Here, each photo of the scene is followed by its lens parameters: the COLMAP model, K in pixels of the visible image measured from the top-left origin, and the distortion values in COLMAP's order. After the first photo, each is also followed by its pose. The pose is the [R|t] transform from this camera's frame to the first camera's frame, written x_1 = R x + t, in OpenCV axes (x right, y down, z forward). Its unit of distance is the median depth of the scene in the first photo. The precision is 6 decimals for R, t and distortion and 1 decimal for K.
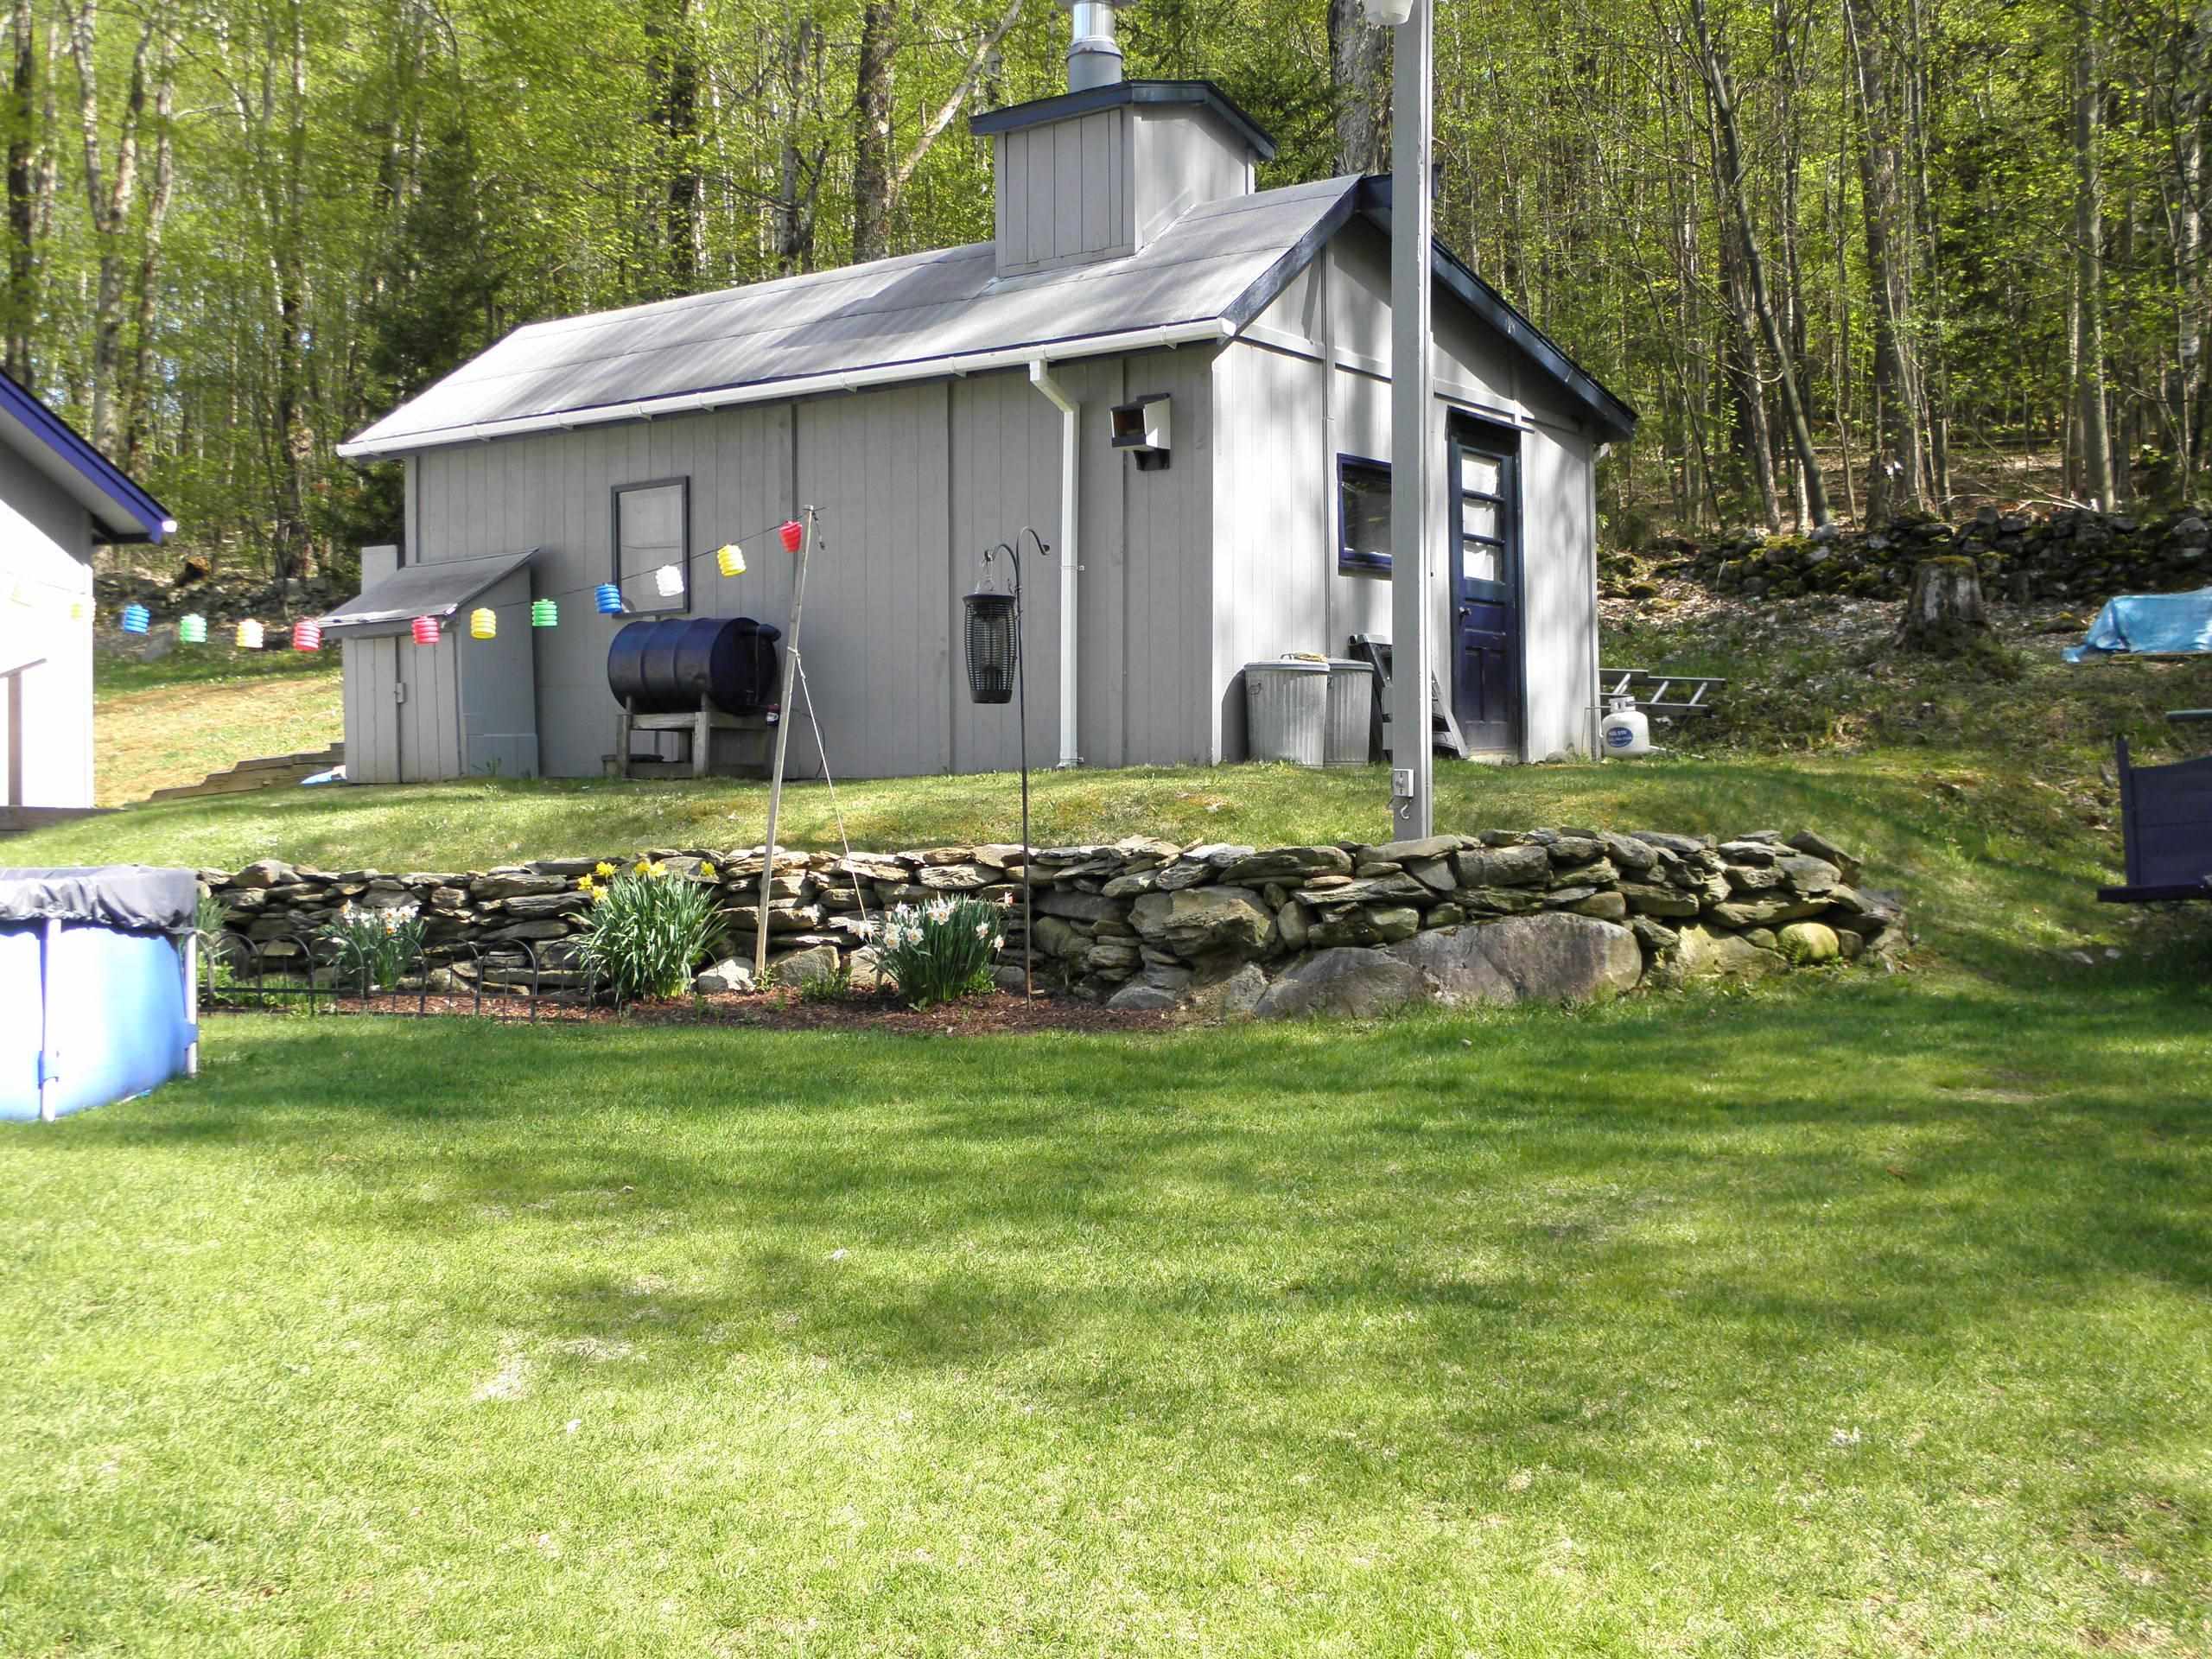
lens RADIAL K [[2255.5, 0, 1087.9], [0, 2255.5, 833.6], [0, 0, 1]] dist [-0.065324, 0.000000]
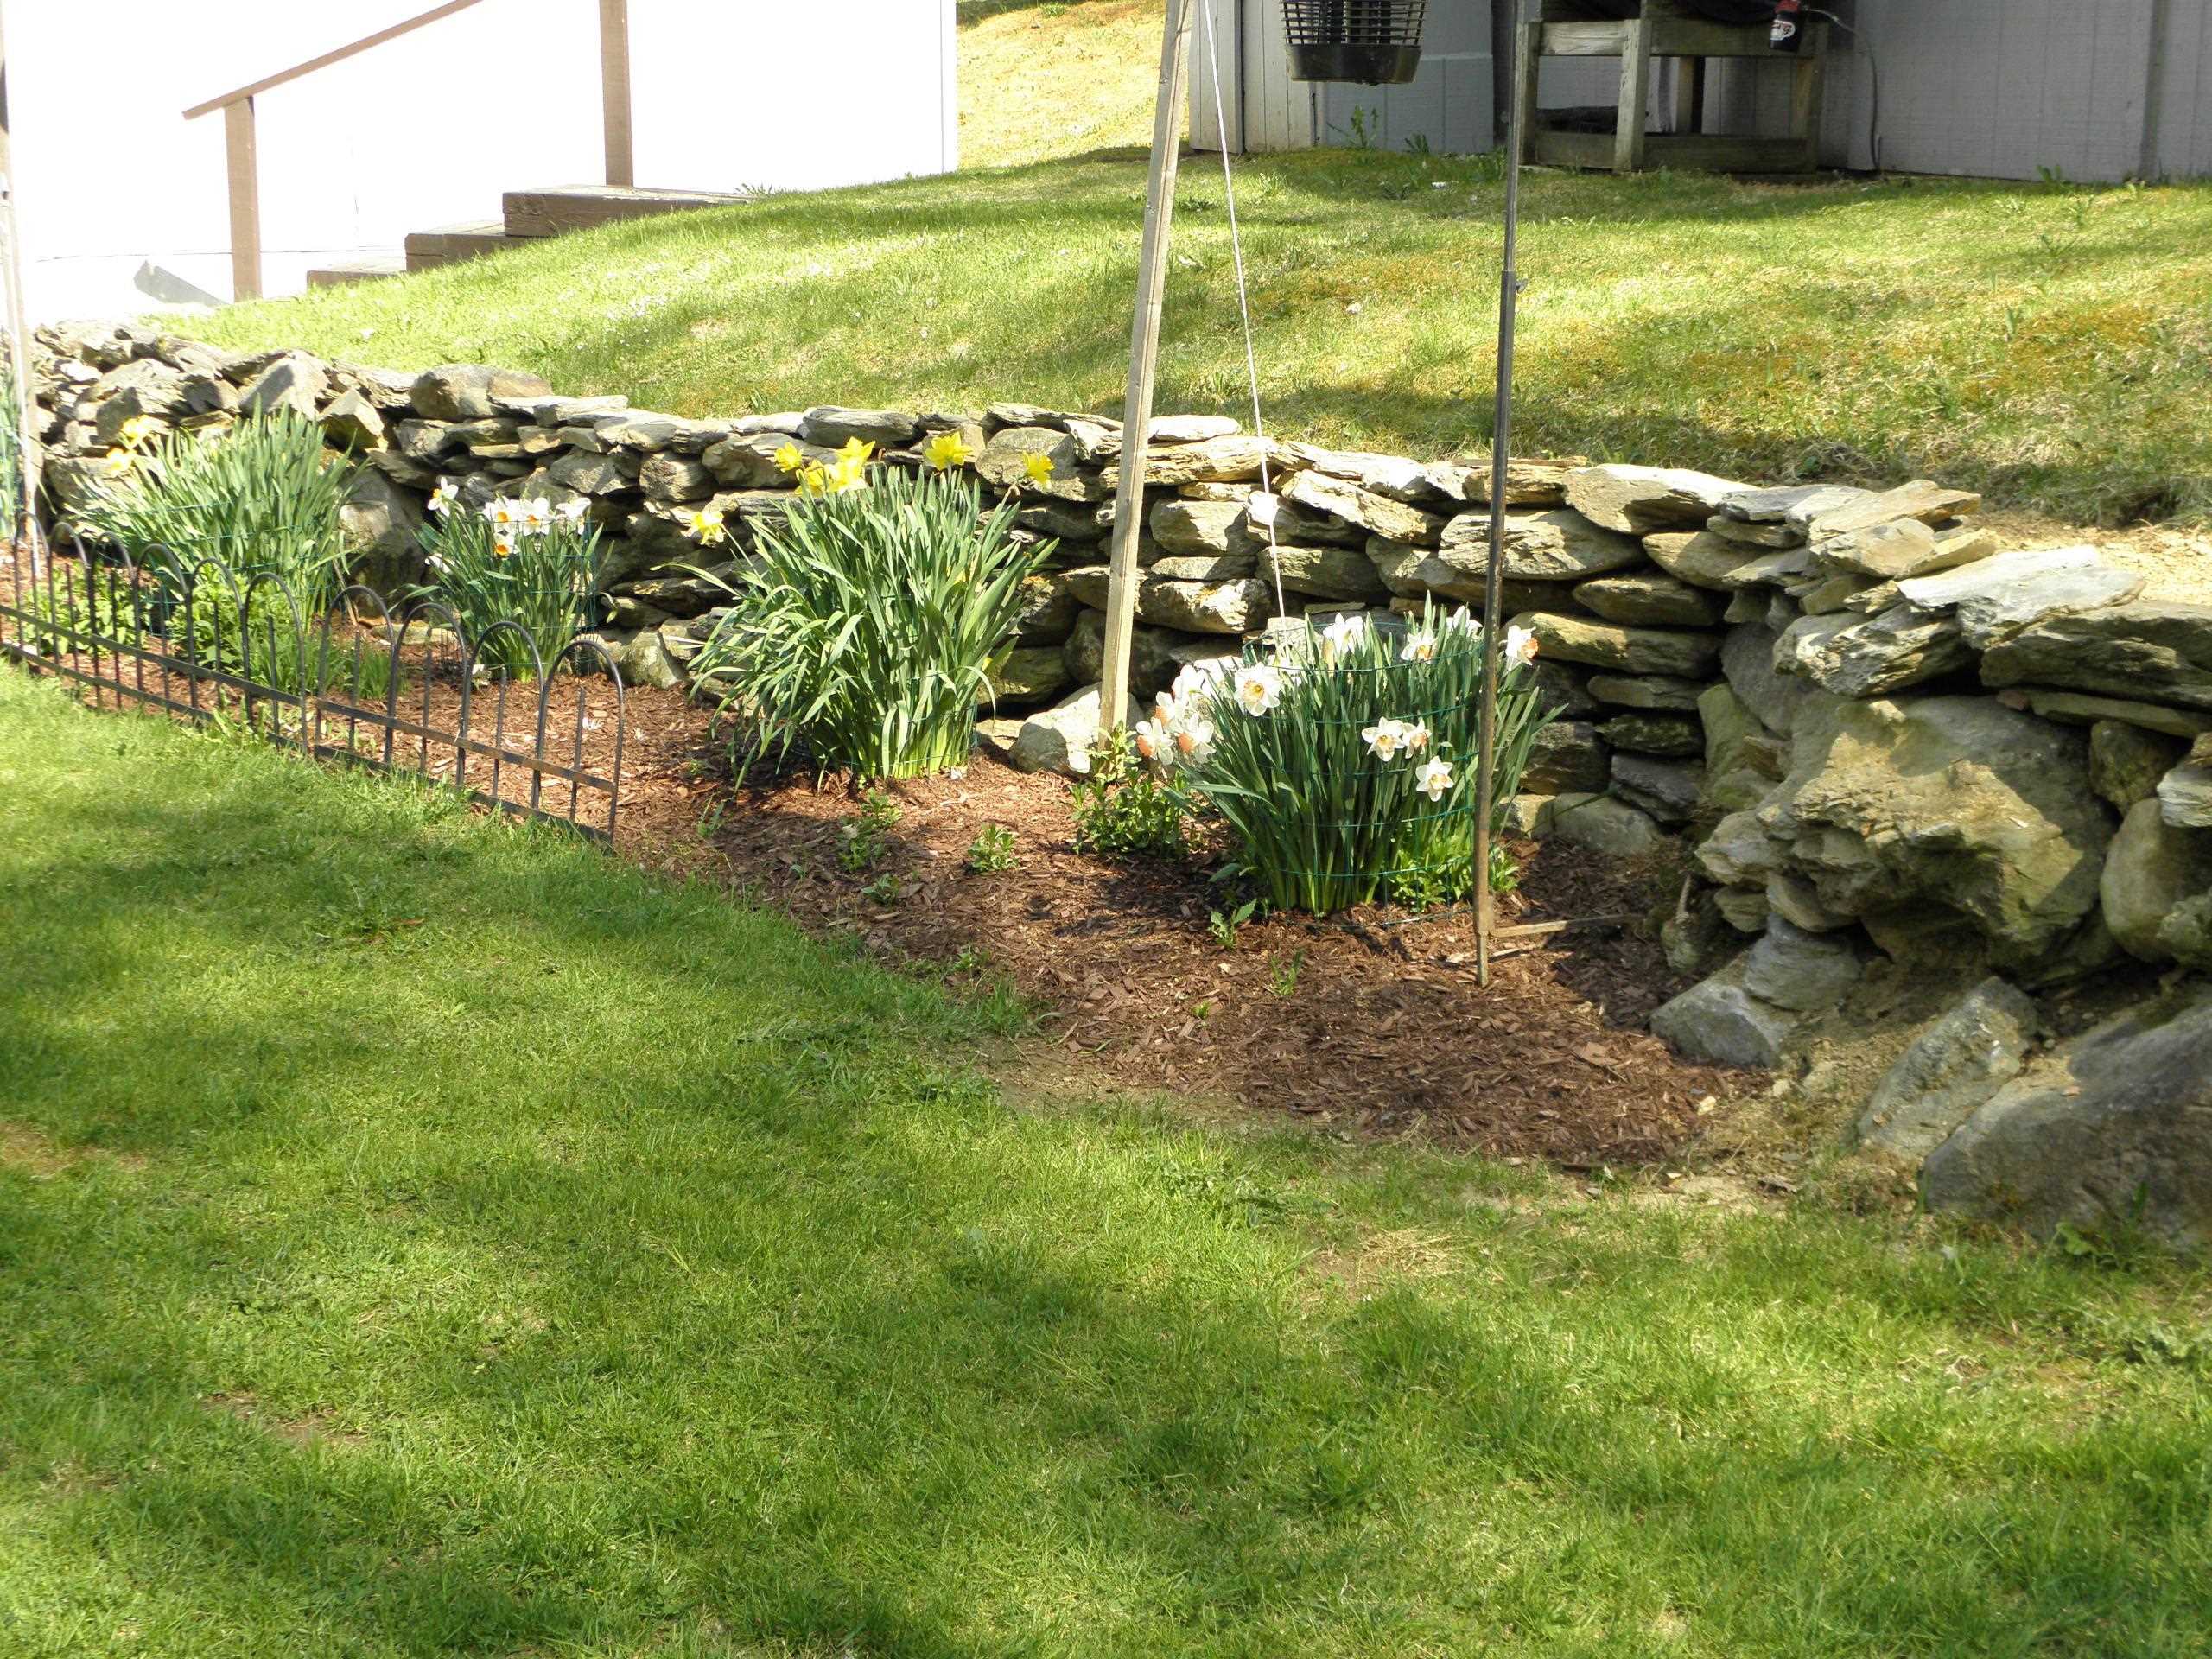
lens RADIAL K [[3429.5, 0, 1118.1], [0, 3429.5, 820.3], [0, 0, 1]] dist [0.119125, 0.000000]
pose [[0.815014, 0.126652, -0.565430, 0.205553], [-0.012821, 0.979523, 0.200924, -0.047647], [0.579299, -0.156507, 0.799949, 0.504701]]
